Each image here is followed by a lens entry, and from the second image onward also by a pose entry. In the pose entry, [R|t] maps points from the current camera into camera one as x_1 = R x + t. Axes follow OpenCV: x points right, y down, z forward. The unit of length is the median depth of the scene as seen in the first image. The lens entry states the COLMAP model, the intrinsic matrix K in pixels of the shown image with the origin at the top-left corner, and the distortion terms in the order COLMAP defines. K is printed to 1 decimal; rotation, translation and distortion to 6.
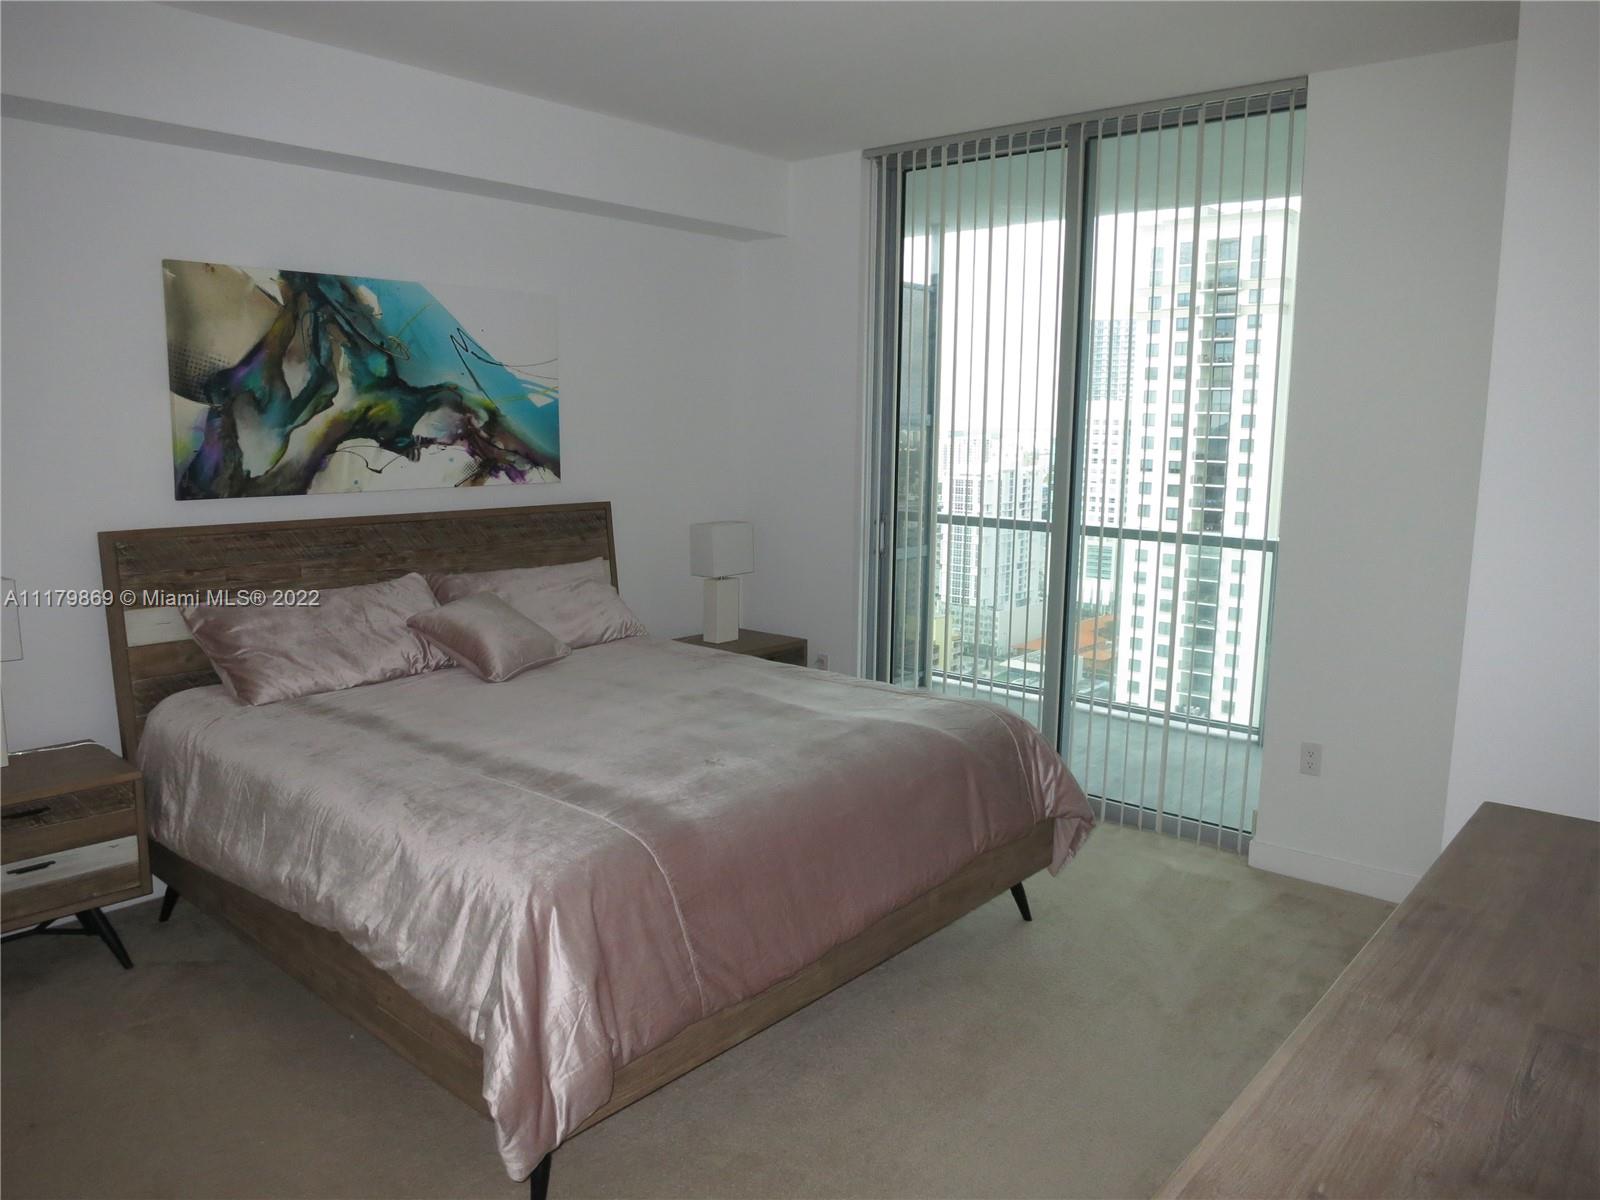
lens RADIAL K [[1154.5, 0, 791.9], [0, 1154.5, 597.1], [0, 0, 1]] dist [-0.048364, 0.009271]
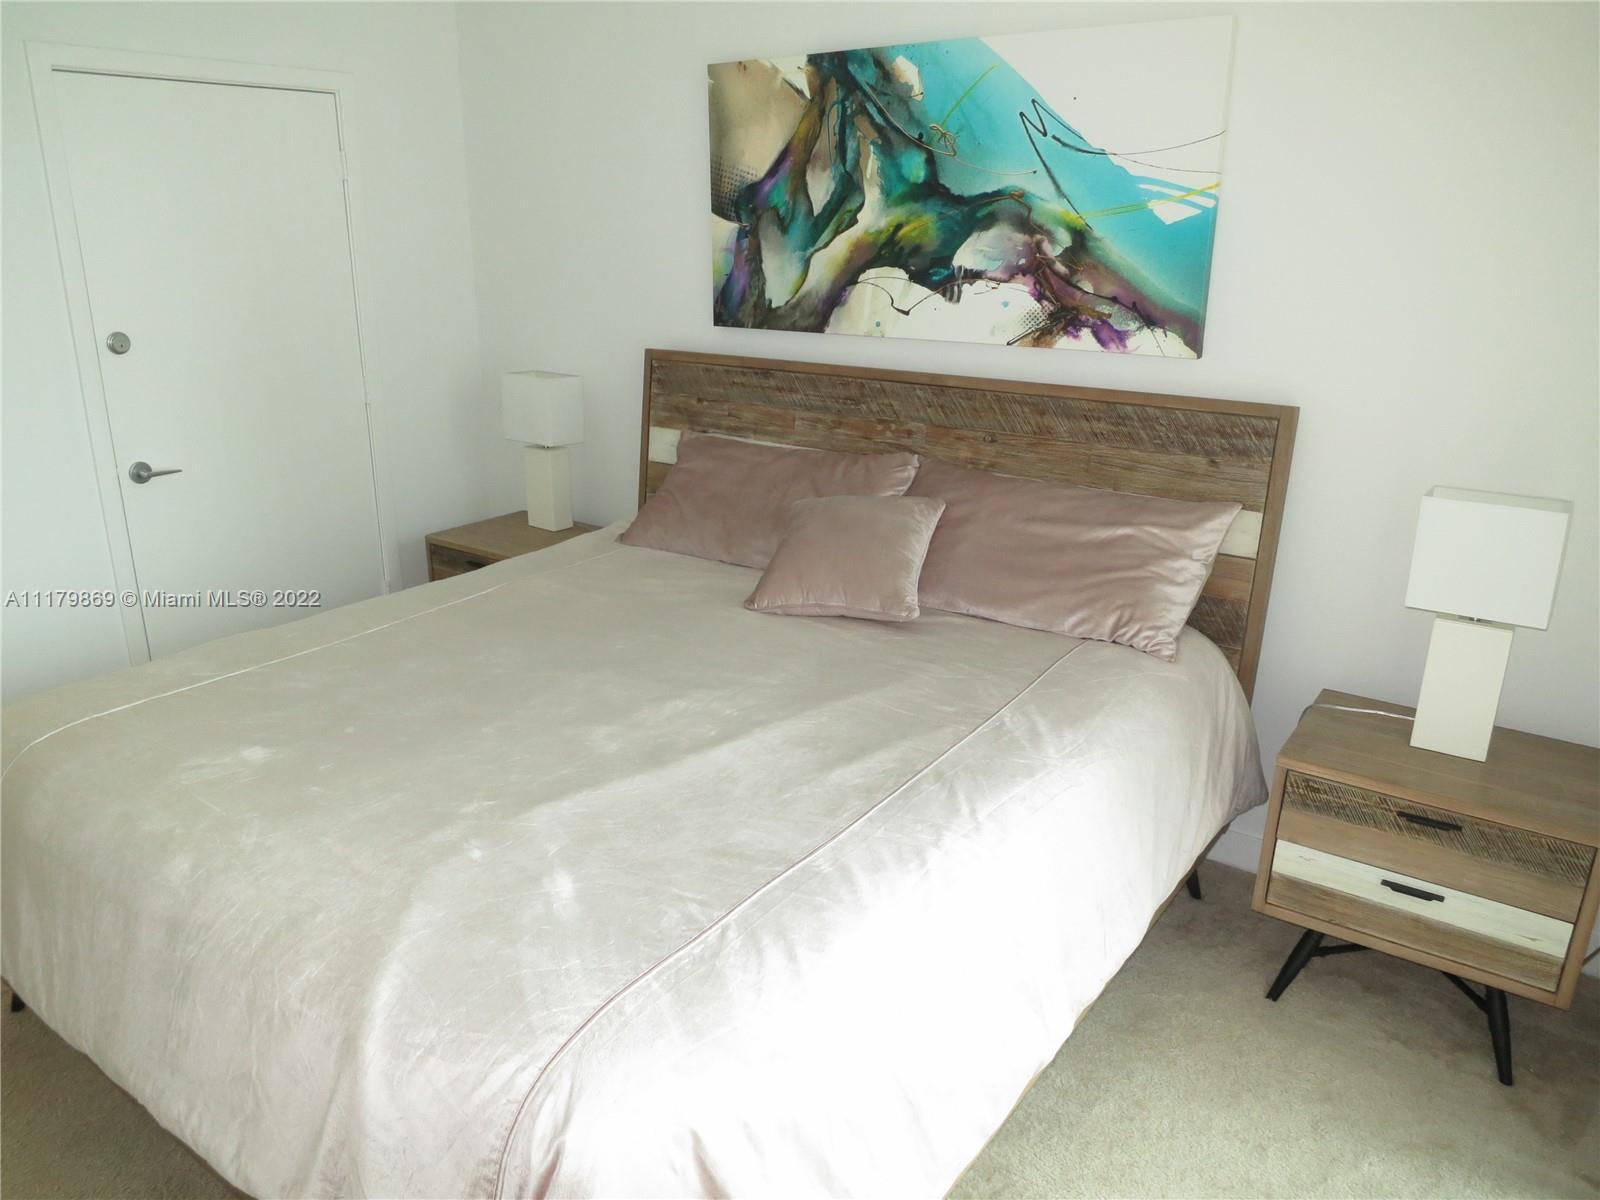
lens RADIAL K [[1154.5, 0, 791.9], [0, 1154.5, 597.1], [0, 0, 1]] dist [-0.048364, 0.009271]
pose [[0.094591, 0.298619, -0.949673, 0.418766], [-0.152597, 0.947026, 0.282587, -0.137217], [0.983751, 0.118187, 0.135148, 0.859757]]
